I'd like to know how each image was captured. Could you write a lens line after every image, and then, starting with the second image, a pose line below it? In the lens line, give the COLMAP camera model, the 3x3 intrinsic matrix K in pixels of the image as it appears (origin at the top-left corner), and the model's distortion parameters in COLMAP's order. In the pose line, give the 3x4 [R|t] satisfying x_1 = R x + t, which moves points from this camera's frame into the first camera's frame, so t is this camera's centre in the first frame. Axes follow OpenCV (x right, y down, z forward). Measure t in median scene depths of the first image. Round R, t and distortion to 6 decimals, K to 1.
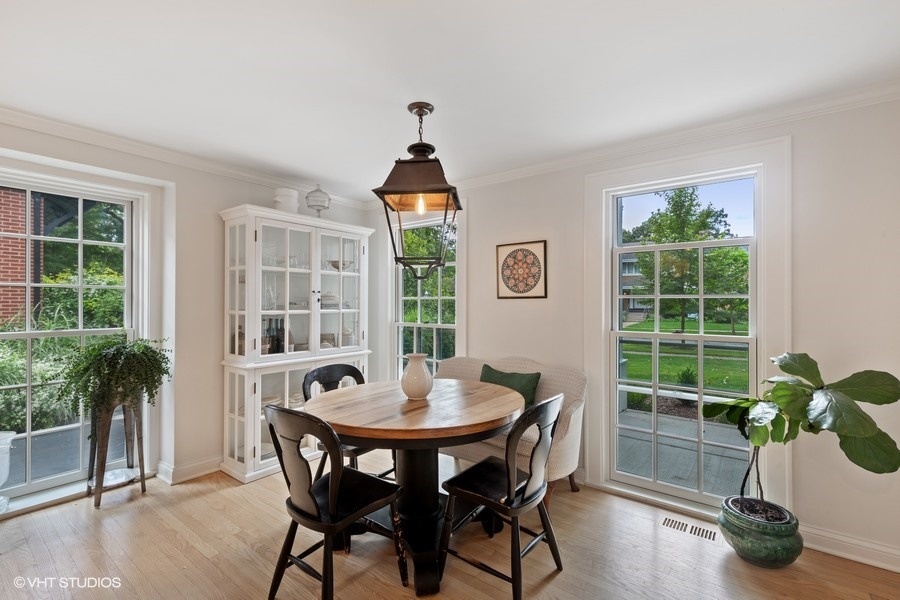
lens RADIAL K [[412.3, 0, 450.1], [0, 412.3, 301.6], [0, 0, 1]] dist [0.019420, 0.000015]
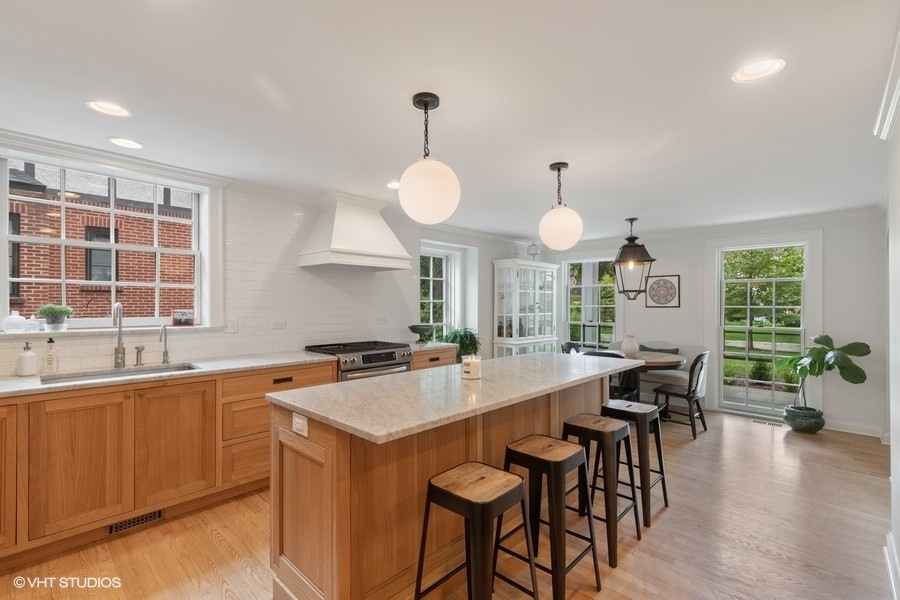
lens RADIAL K [[412.3, 0, 451.4], [0, 412.3, 304.6], [0, 0, 1]] dist [0.019420, 0.000015]
pose [[0.994488, 0.000940, -0.104846, -0.775720], [-0.000563, 0.999993, 0.003628, -0.037335], [0.104849, -0.003549, 0.994482, -1.228303]]
